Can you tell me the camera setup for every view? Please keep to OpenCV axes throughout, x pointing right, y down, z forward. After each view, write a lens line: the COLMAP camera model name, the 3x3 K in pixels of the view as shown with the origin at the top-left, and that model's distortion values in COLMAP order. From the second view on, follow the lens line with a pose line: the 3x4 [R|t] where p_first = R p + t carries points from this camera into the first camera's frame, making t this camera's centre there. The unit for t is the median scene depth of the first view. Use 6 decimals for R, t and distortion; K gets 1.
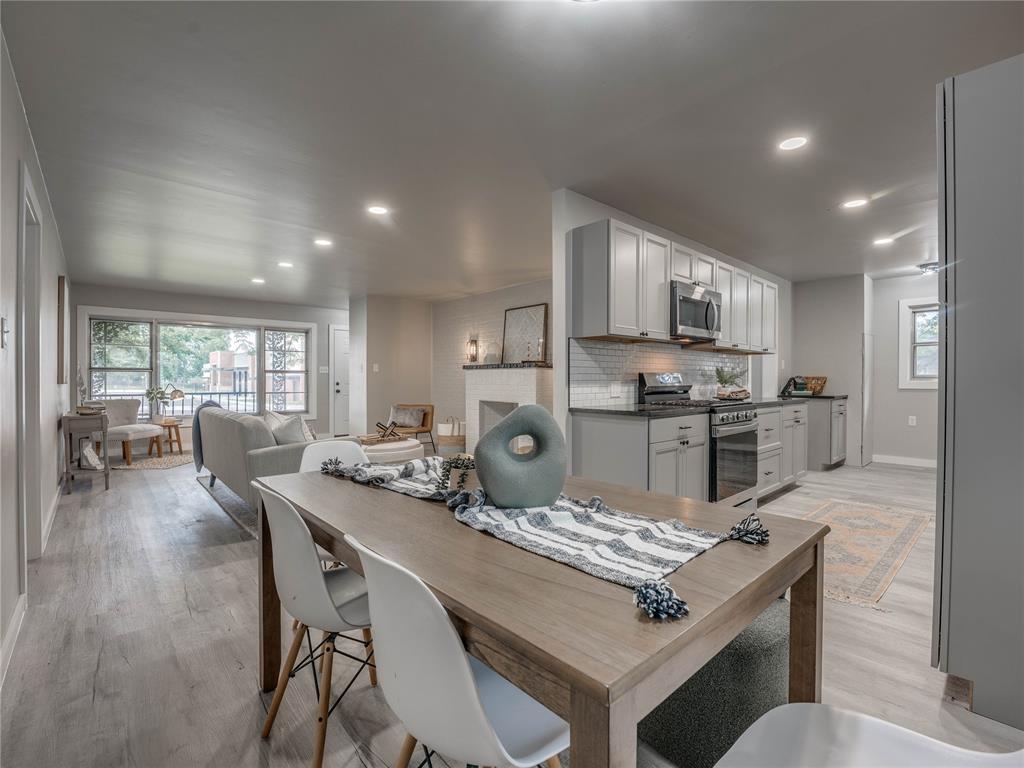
lens RADIAL K [[474.2, 0, 516.7], [0, 474.2, 383.5], [0, 0, 1]] dist [-0.031430, 0.004263]
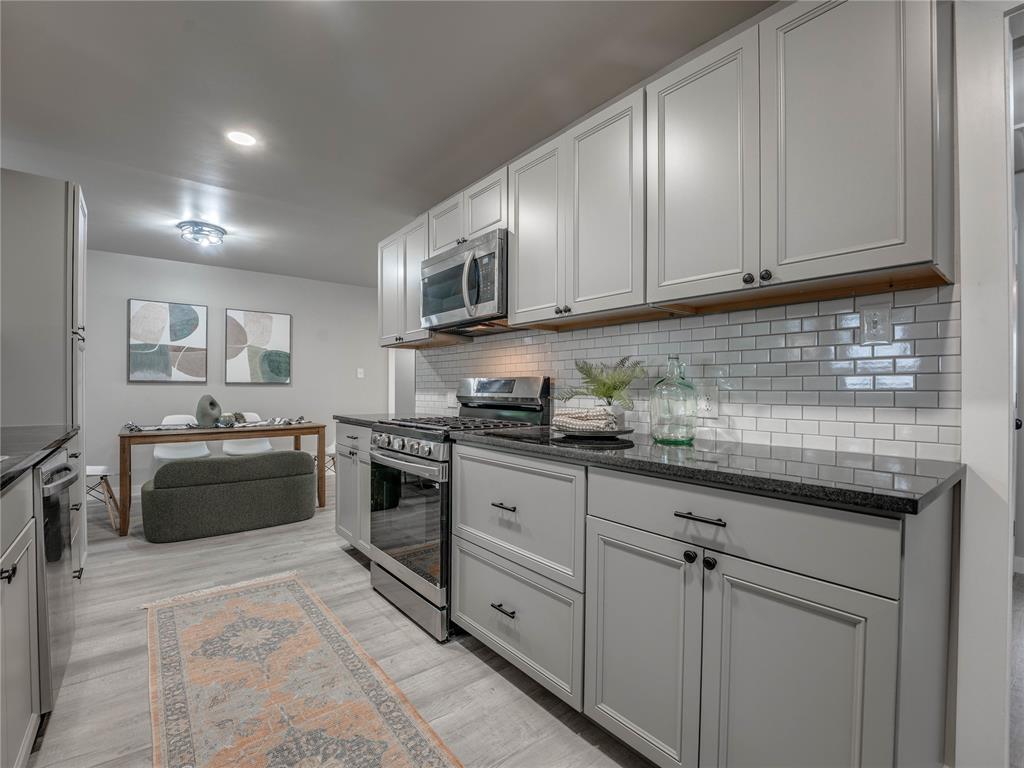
lens RADIAL K [[474.2, 0, 518.3], [0, 474.2, 389.5], [0, 0, 1]] dist [-0.031430, 0.004263]
pose [[-0.068854, 0.001544, -0.997626, 0.610851], [-0.013737, 0.999903, 0.002496, -0.004643], [0.997532, 0.013876, -0.068826, 0.661685]]
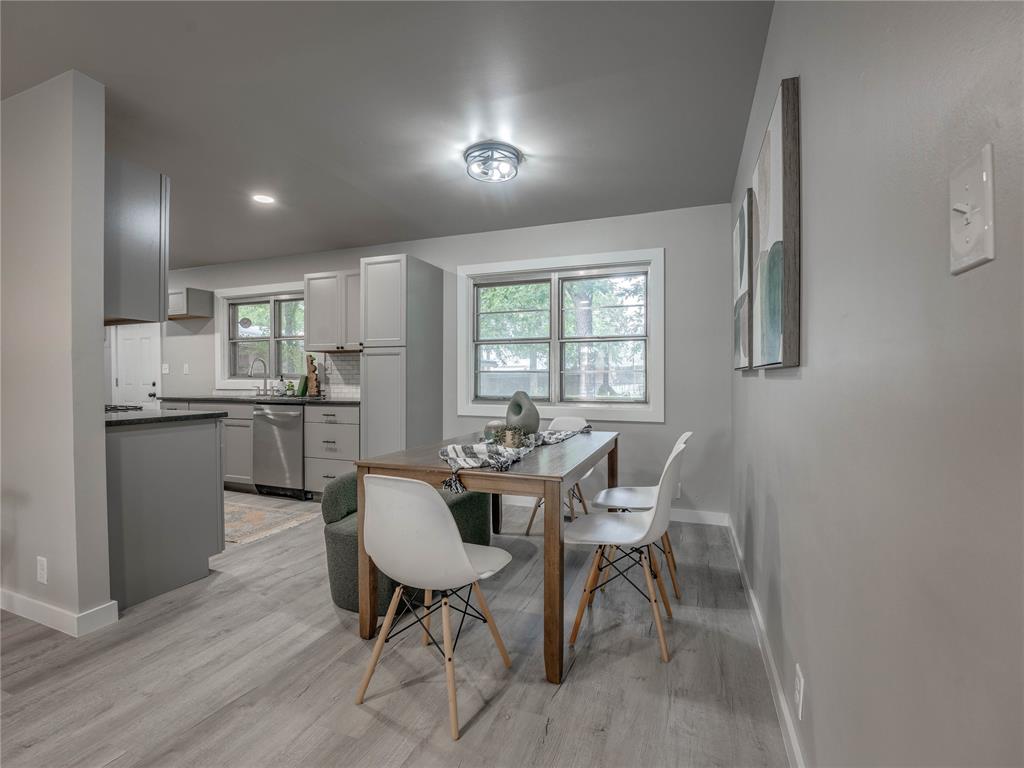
lens RADIAL K [[474.2, 0, 513.9], [0, 474.2, 378.4], [0, 0, 1]] dist [-0.031430, 0.004263]
pose [[-0.433670, 0.001032, 0.901071, -0.365097], [0.004808, 0.999988, 0.001169, -0.000583], [-0.901059, 0.004839, -0.433670, 0.382369]]
